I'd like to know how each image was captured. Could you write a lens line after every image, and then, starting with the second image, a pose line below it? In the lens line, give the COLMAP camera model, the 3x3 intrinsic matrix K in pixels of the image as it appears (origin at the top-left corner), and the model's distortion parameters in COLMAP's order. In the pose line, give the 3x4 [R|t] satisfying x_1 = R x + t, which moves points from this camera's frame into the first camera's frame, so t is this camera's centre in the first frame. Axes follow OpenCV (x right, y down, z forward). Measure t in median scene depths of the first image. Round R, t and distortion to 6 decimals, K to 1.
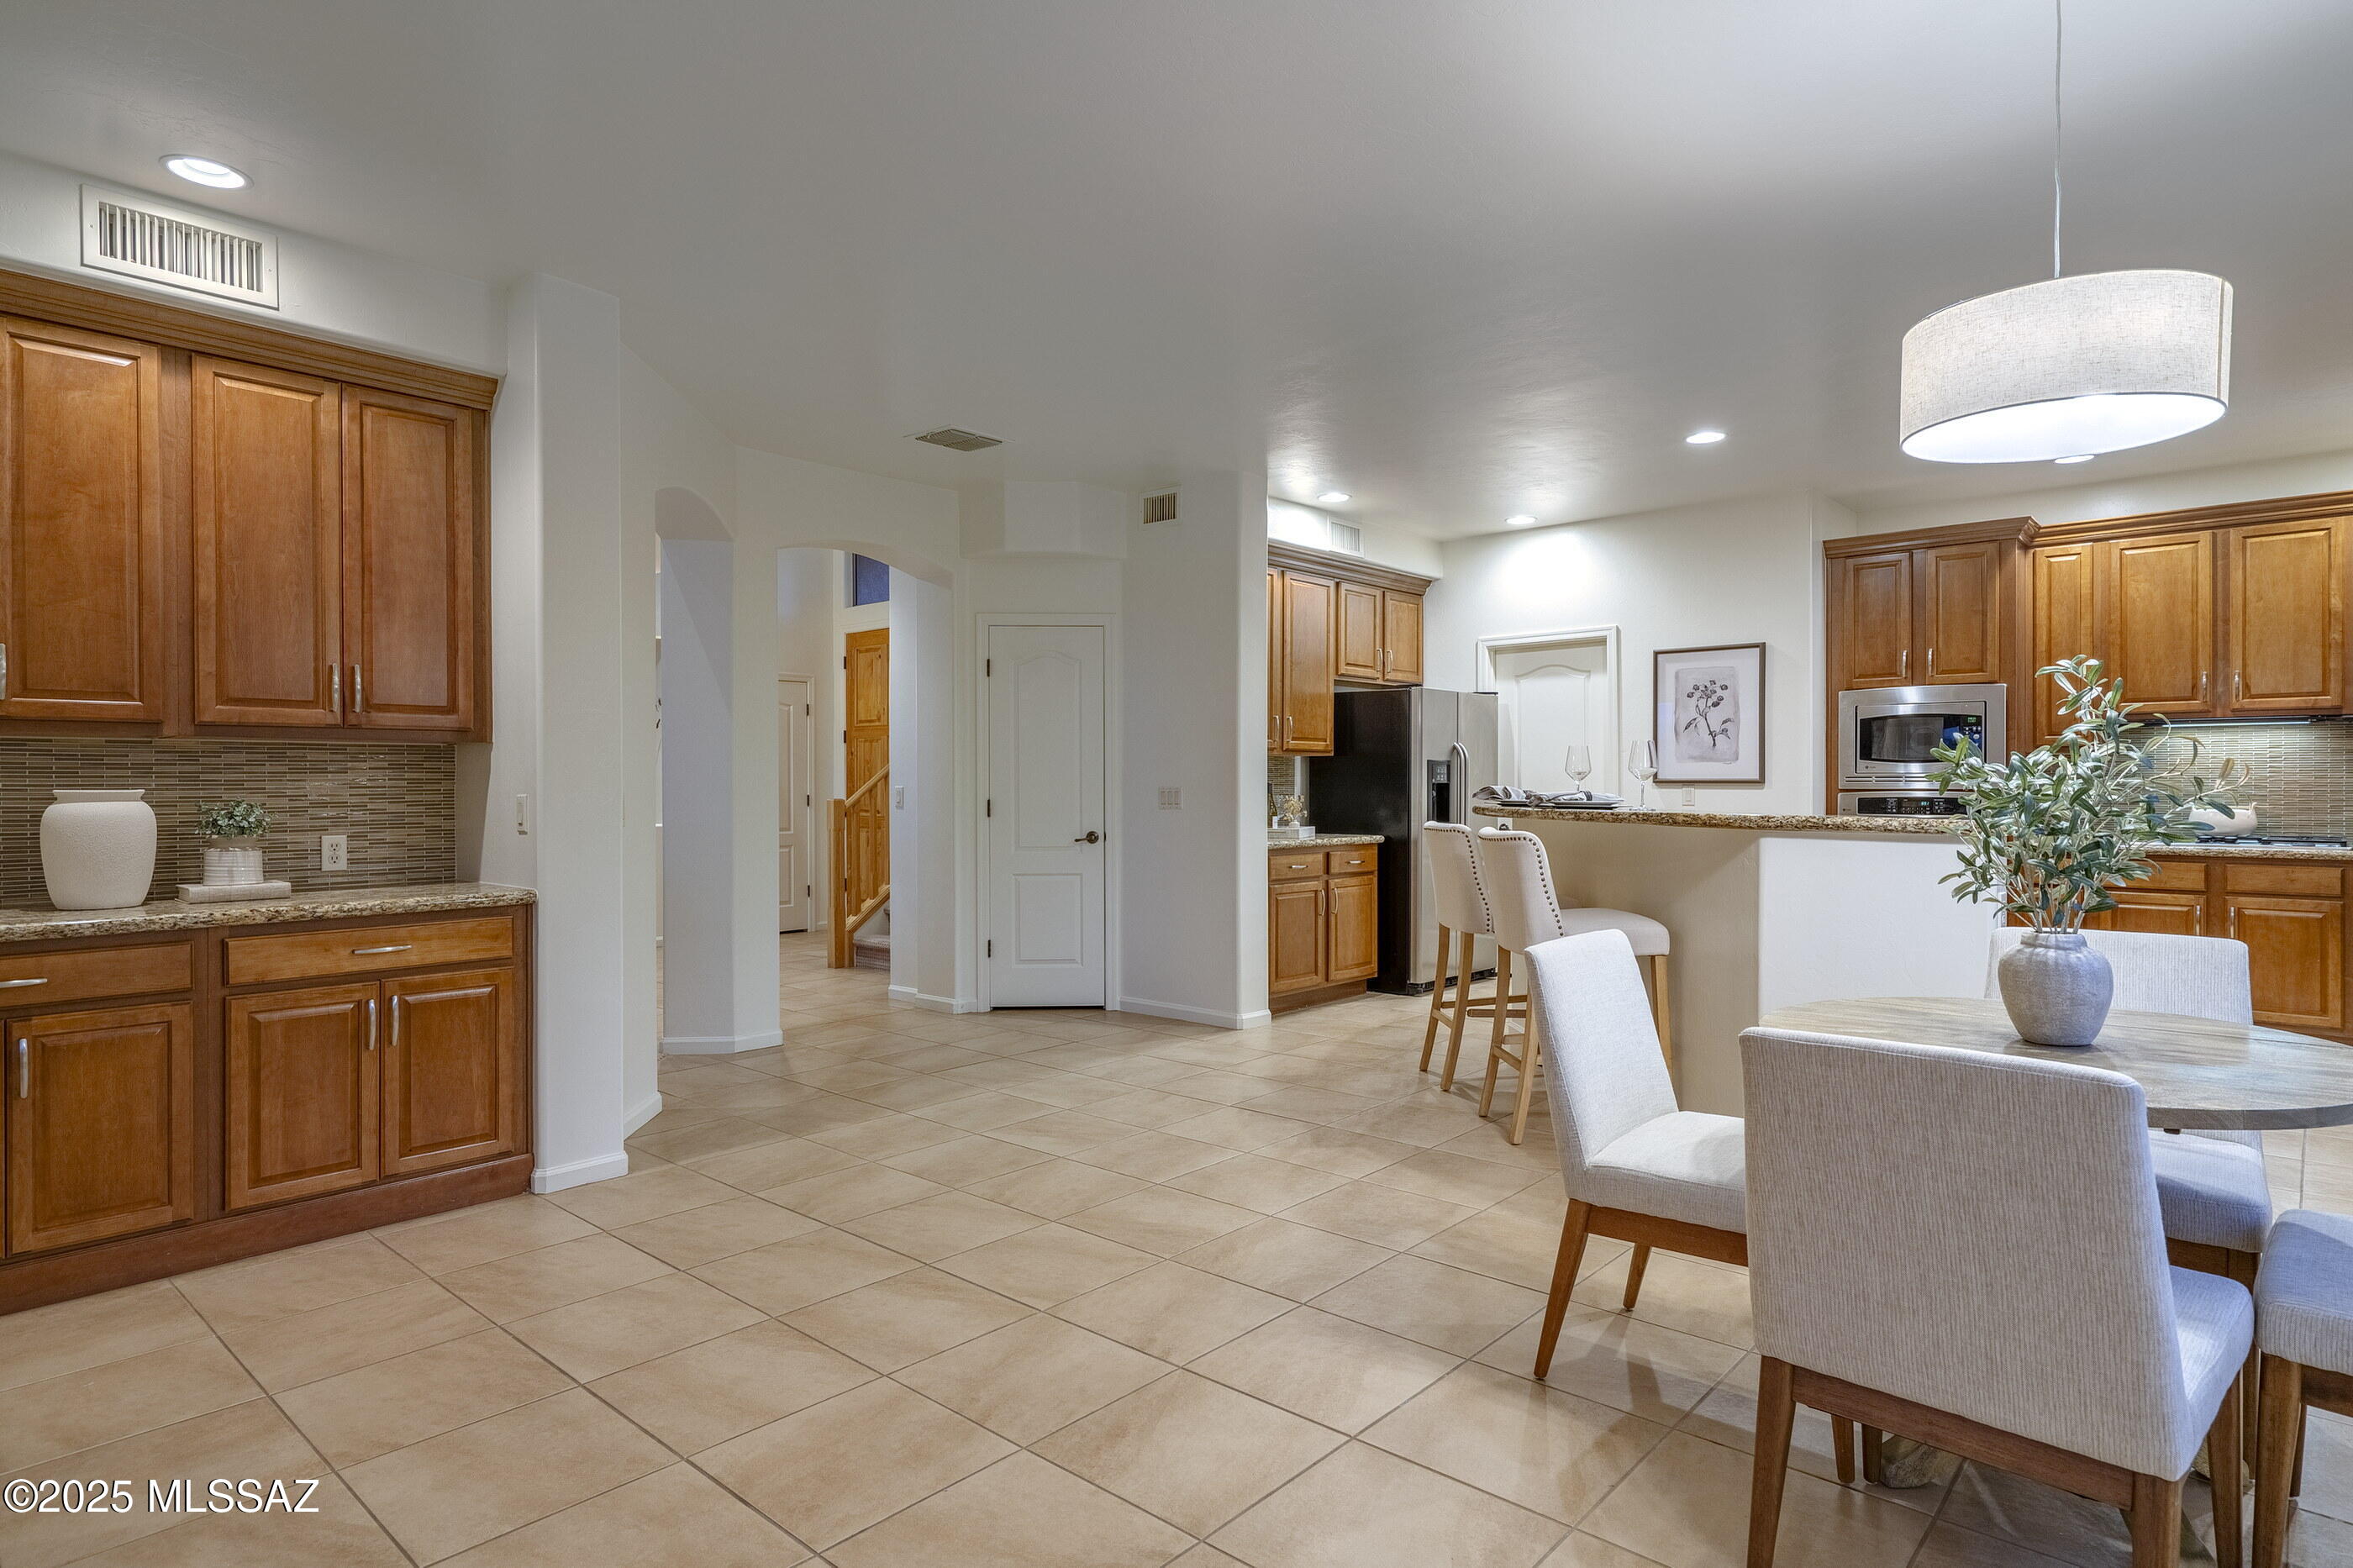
lens RADIAL K [[1275.8, 0, 1177.1], [0, 1275.8, 791.9], [0, 0, 1]] dist [0.000343, -0.000712]
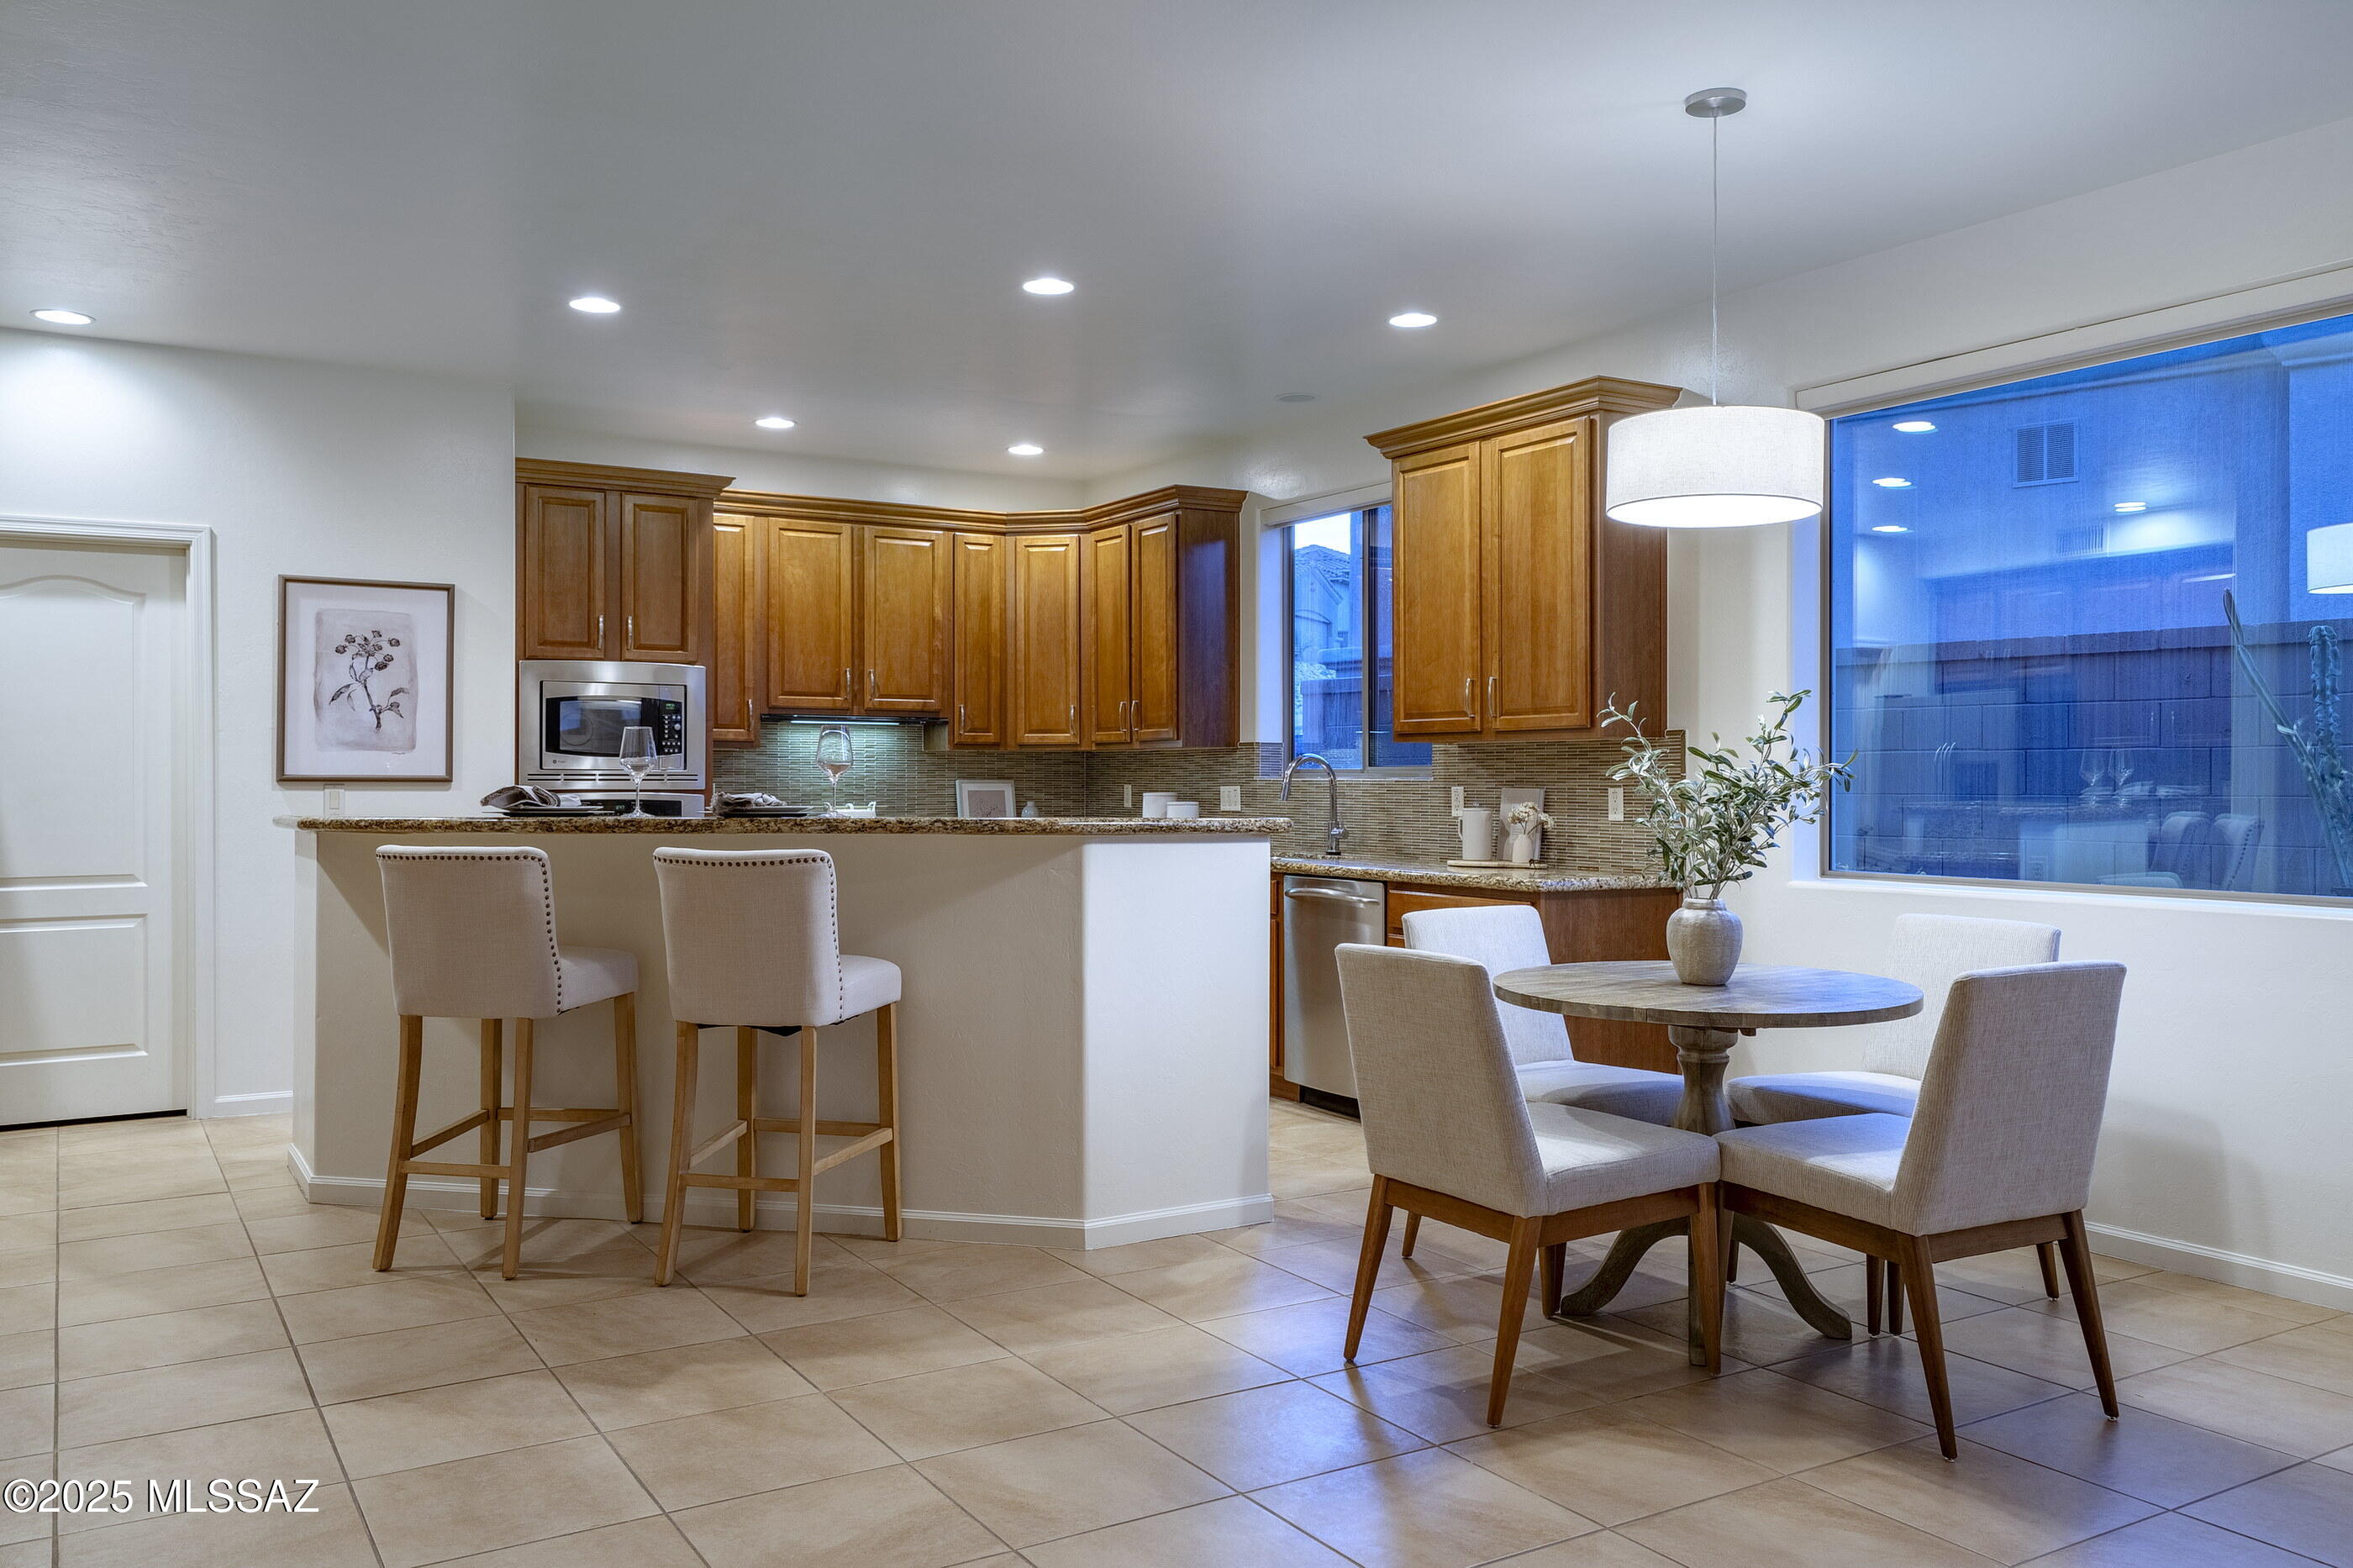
lens RADIAL K [[1820.8, 0, 1177.8], [0, 1820.8, 778.0], [0, 0, 1]] dist [0.007481, 0.003384]
pose [[0.286116, 0.003403, 0.958189, -0.427361], [0.005214, 0.999973, -0.005109, -0.001898], [-0.958181, 0.006458, 0.286091, 0.342007]]
